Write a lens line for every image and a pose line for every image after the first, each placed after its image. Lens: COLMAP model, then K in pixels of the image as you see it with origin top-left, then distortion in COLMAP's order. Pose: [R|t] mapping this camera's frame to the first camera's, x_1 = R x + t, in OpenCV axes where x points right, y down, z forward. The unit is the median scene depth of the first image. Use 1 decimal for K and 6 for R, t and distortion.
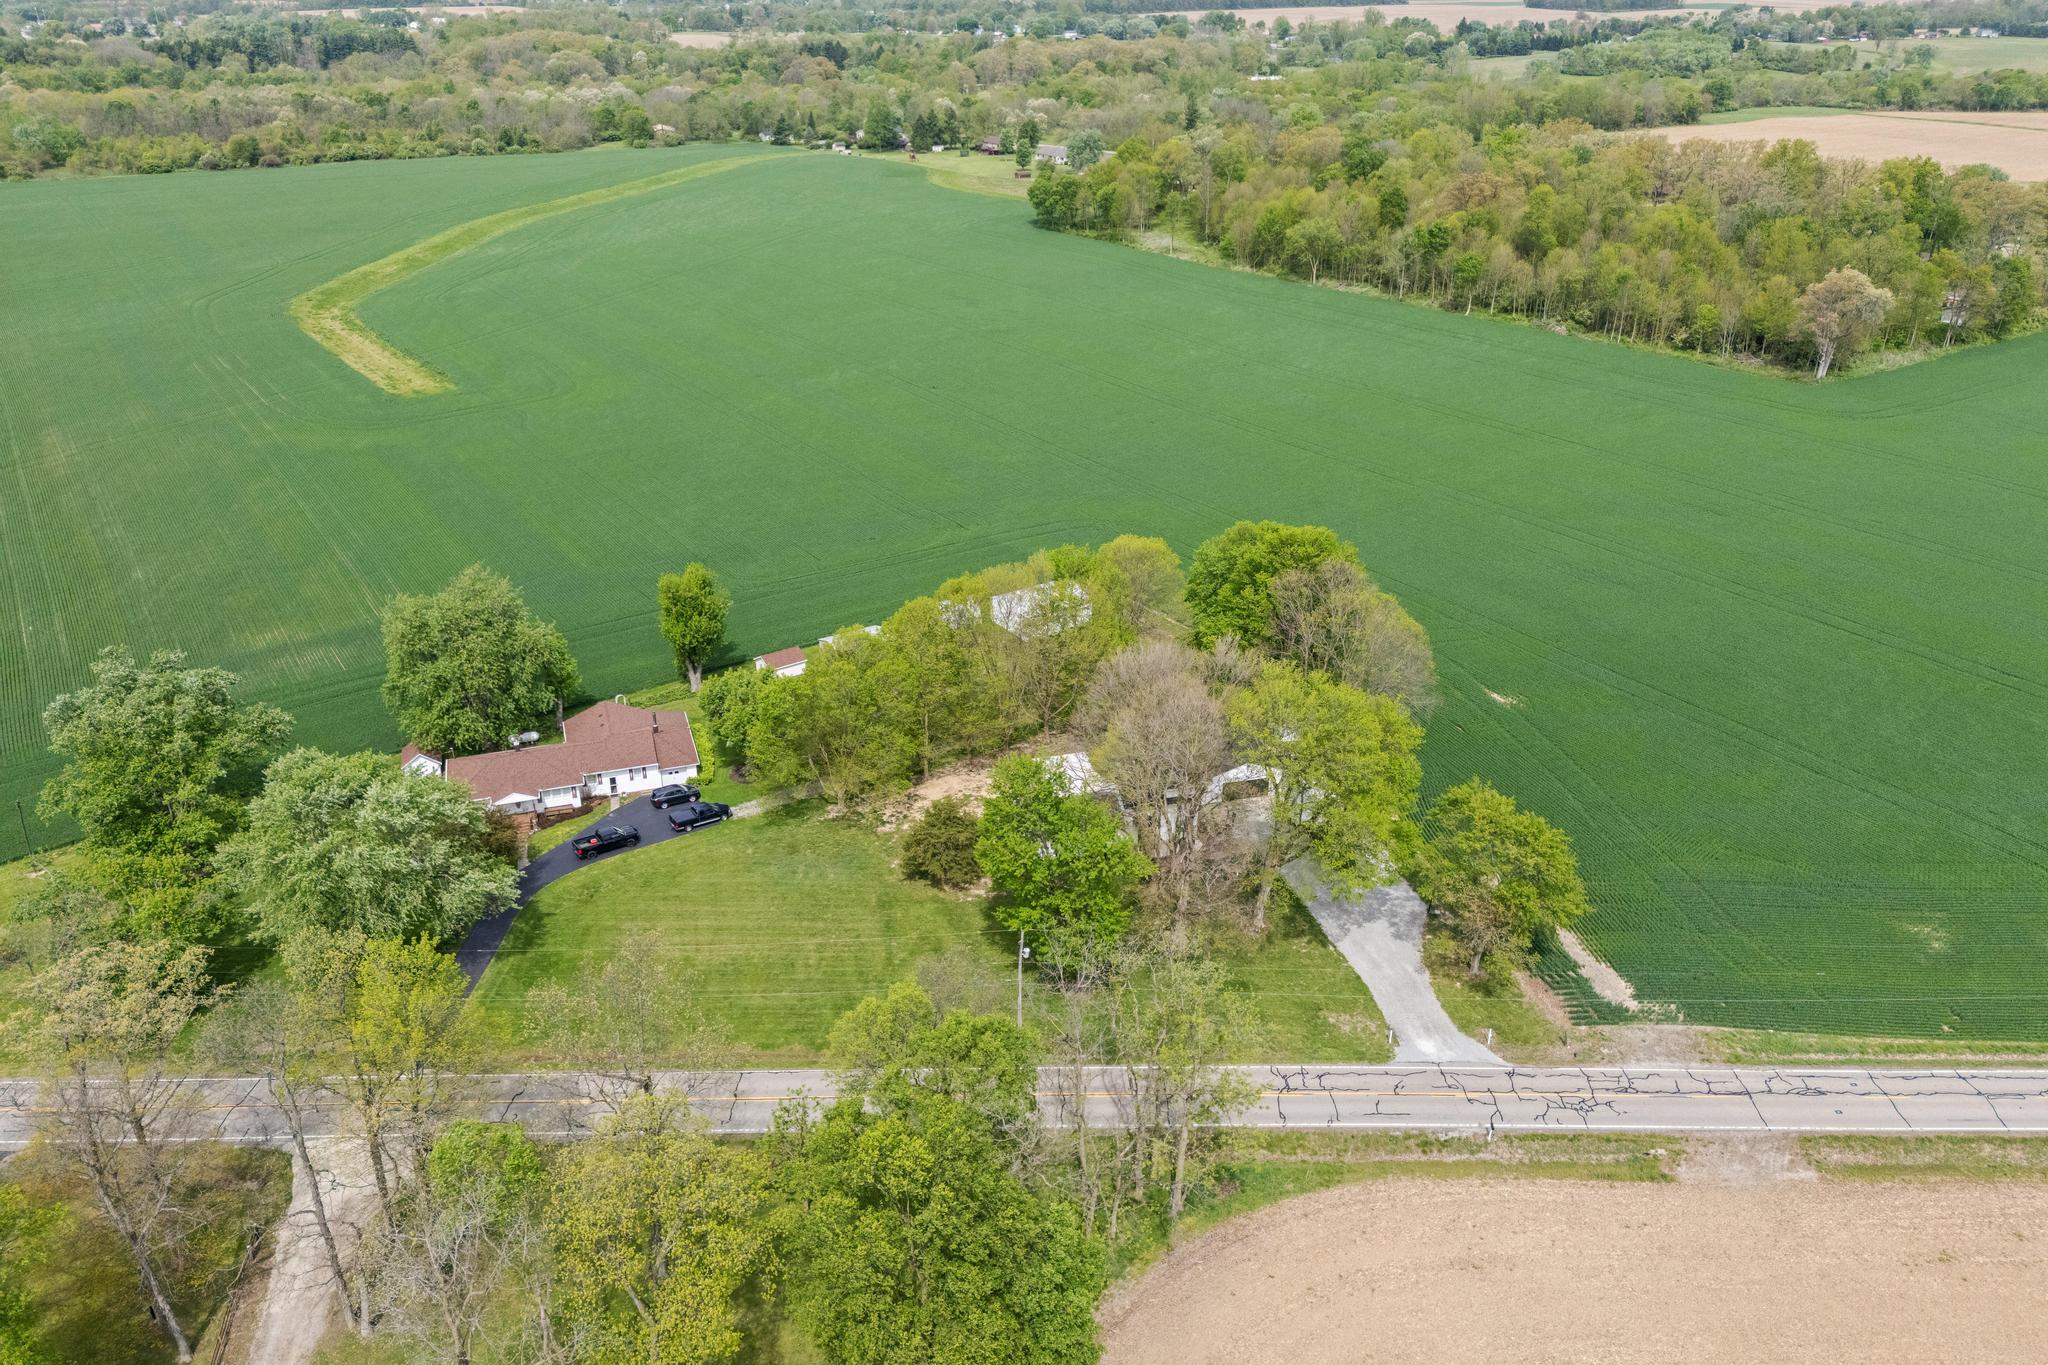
lens RADIAL K [[1541.6, 0, 1024.0], [0, 1541.6, 682.5], [0, 0, 1]] dist [0.025816, 0.000558]
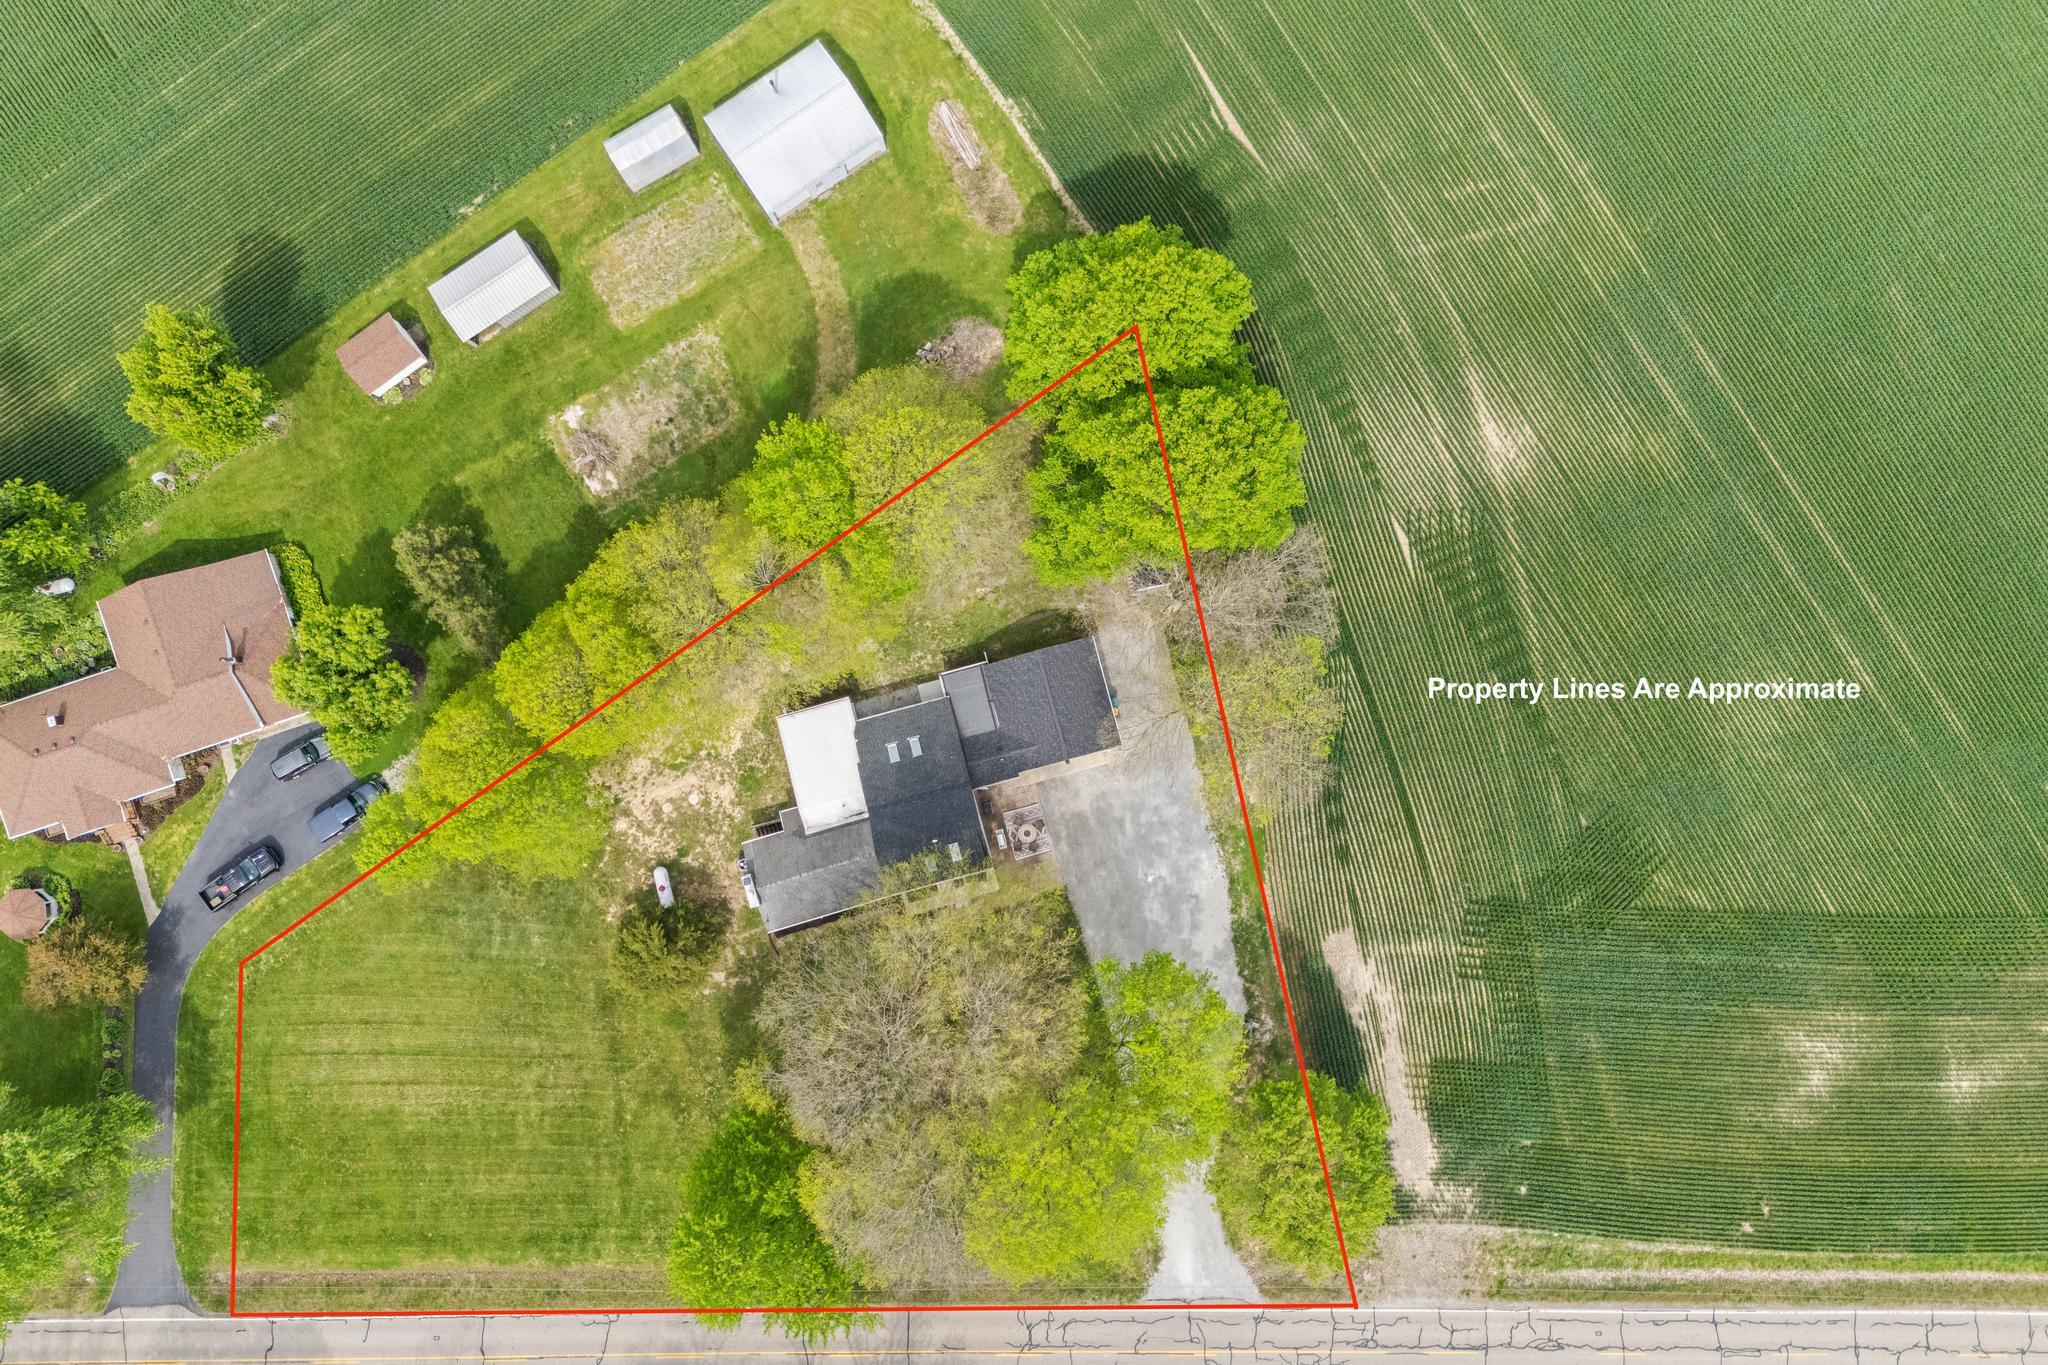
lens RADIAL K [[1509.3, 0, 1024.0], [0, 1509.3, 682.5], [0, 0, 1]] dist [0.051935, -0.004971]
pose [[0.999988, 0.004498, -0.002128, 0.137067], [-0.000050, 0.436737, 0.899589, -0.670677], [0.004976, -0.899578, 0.436732, 0.783703]]
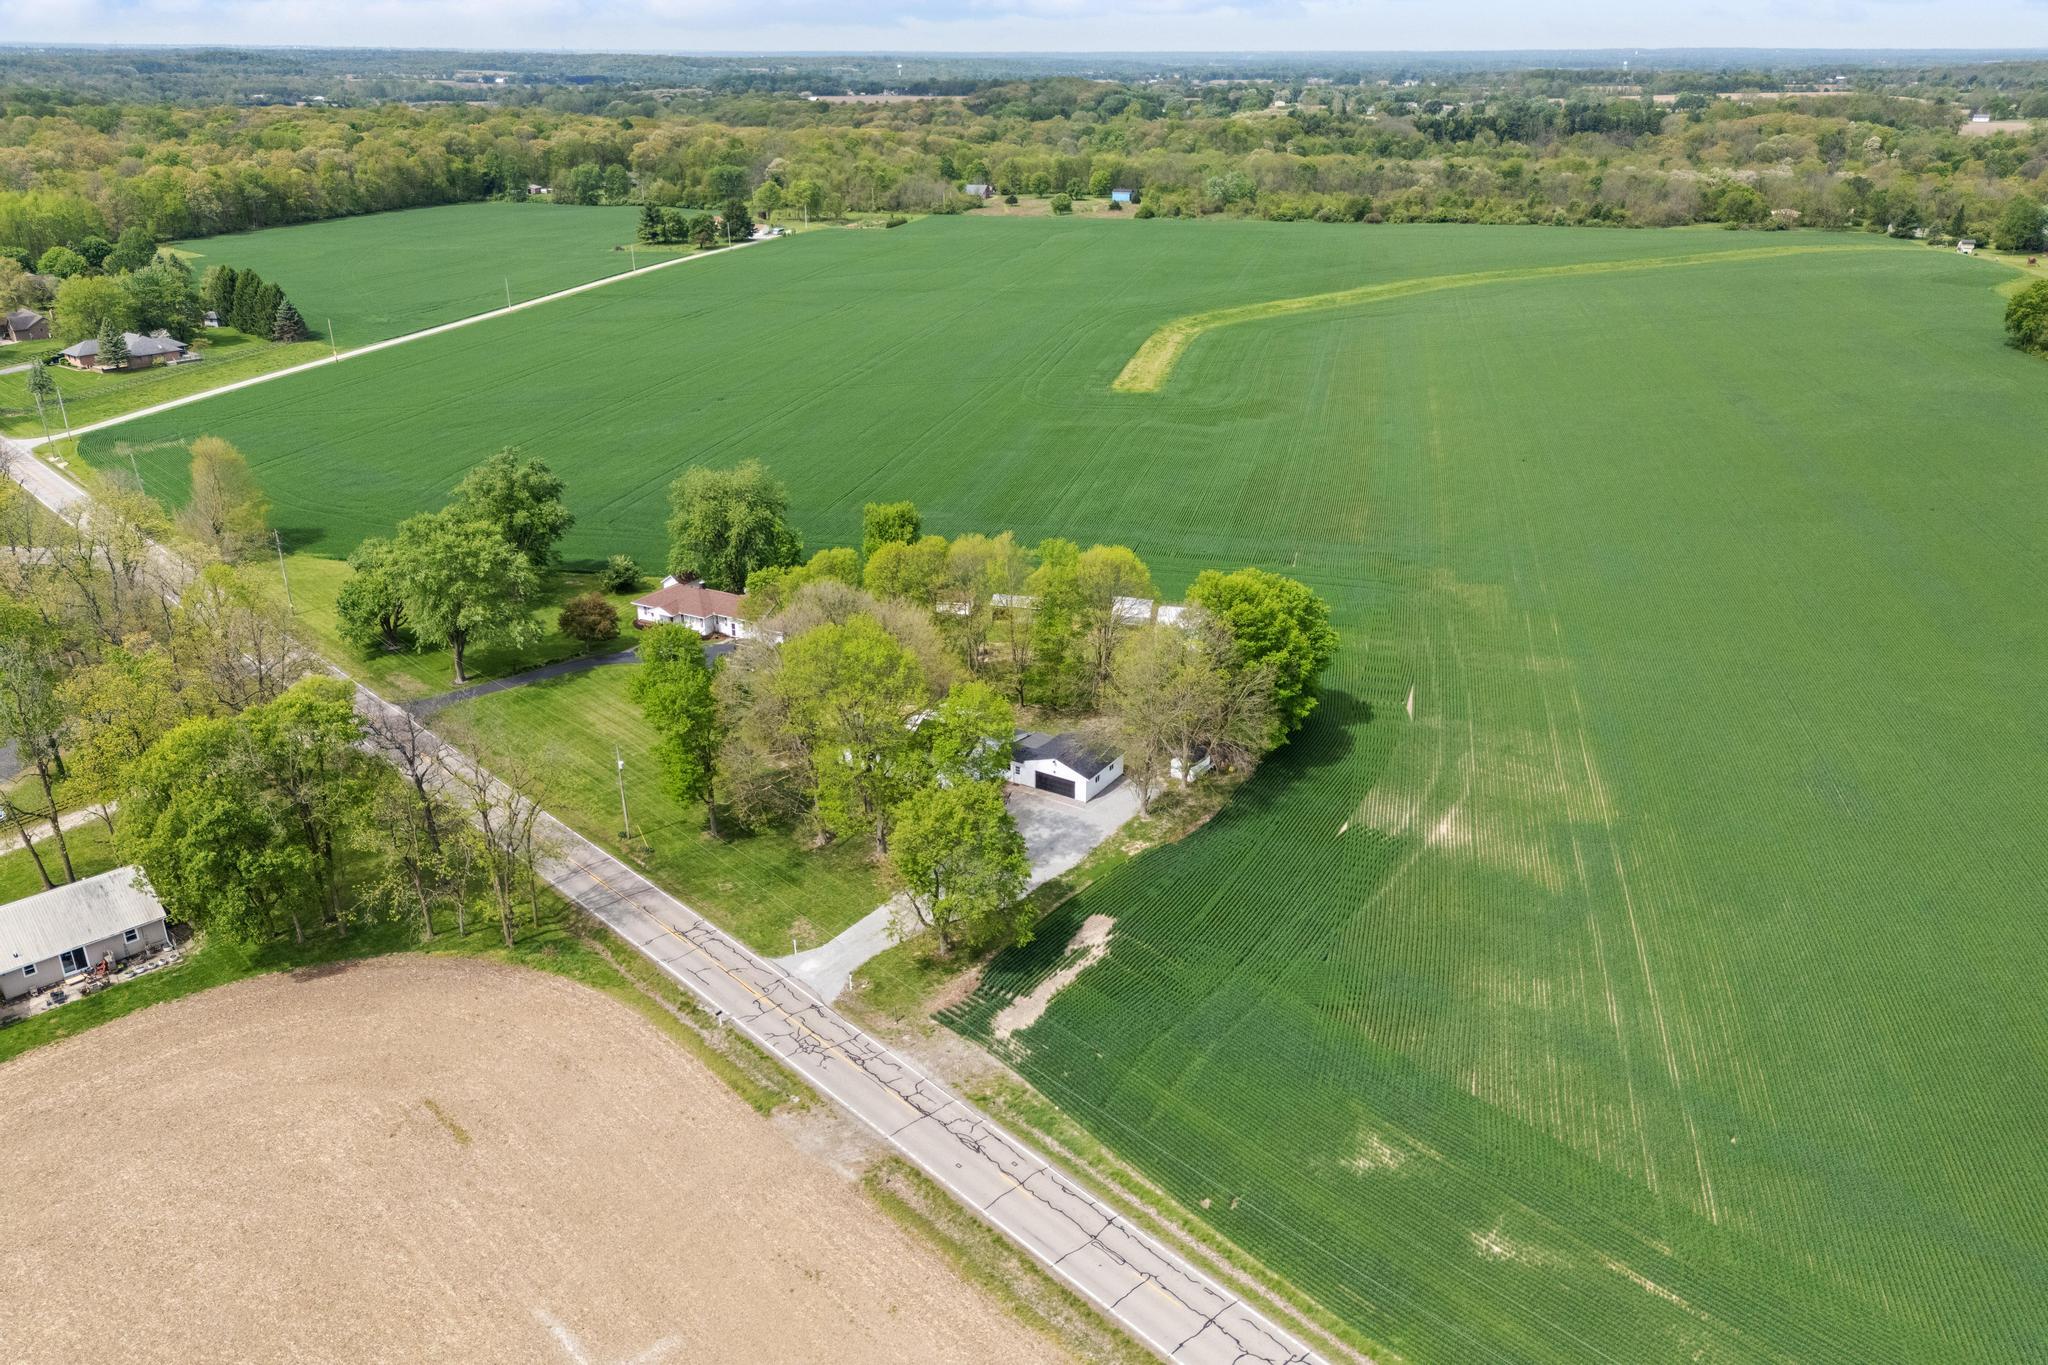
lens RADIAL K [[1509.3, 0, 1024.0], [0, 1509.3, 682.5], [0, 0, 1]] dist [0.051935, -0.004971]
pose [[0.684617, 0.281016, -0.672554, 0.898185], [-0.309950, 0.947353, 0.080328, -0.082615], [0.659720, 0.153464, 0.735675, 0.224828]]
